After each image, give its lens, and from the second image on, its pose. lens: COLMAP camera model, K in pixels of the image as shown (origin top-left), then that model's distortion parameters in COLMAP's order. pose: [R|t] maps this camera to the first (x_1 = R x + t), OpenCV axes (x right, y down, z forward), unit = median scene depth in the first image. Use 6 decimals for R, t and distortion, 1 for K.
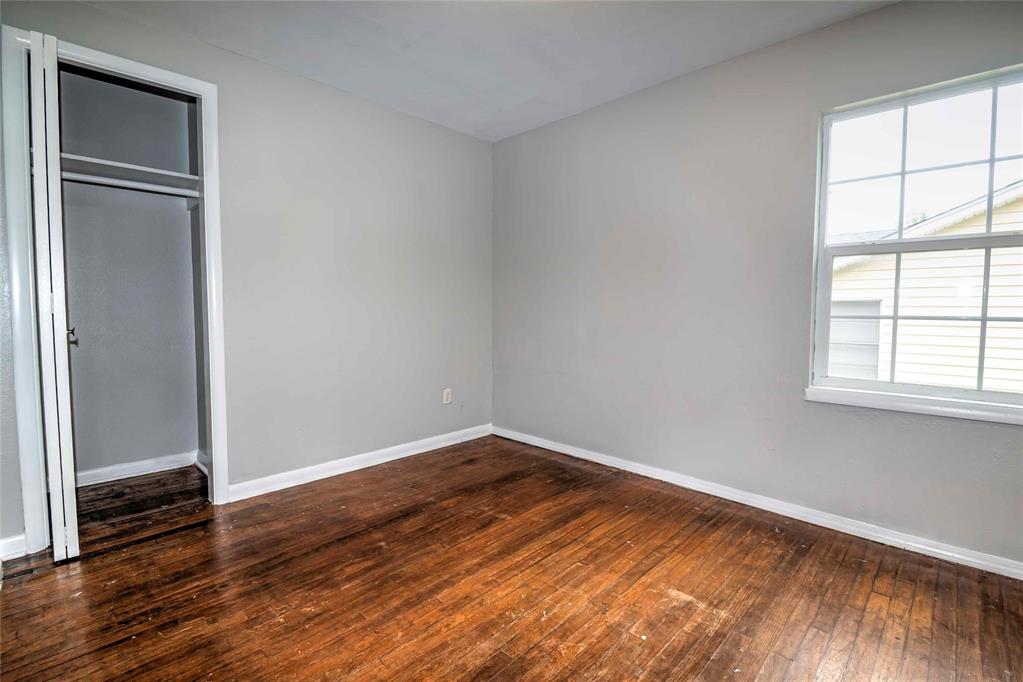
lens RADIAL K [[460.8, 0, 506.8], [0, 460.8, 342.8], [0, 0, 1]] dist [-0.002158, -0.000990]
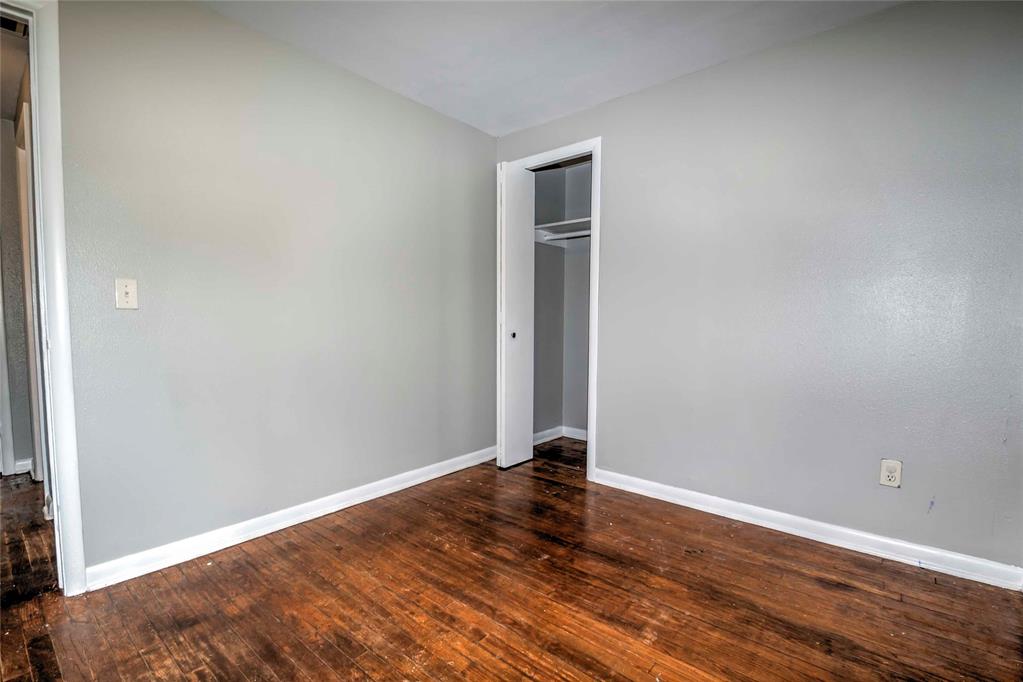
lens RADIAL K [[460.8, 0, 506.8], [0, 460.8, 342.8], [0, 0, 1]] dist [-0.002158, -0.000990]
pose [[0.076328, 0.045652, -0.996037, 0.623570], [-0.080368, 0.995983, 0.039491, -0.046392], [0.993839, 0.077036, 0.079690, 0.735194]]
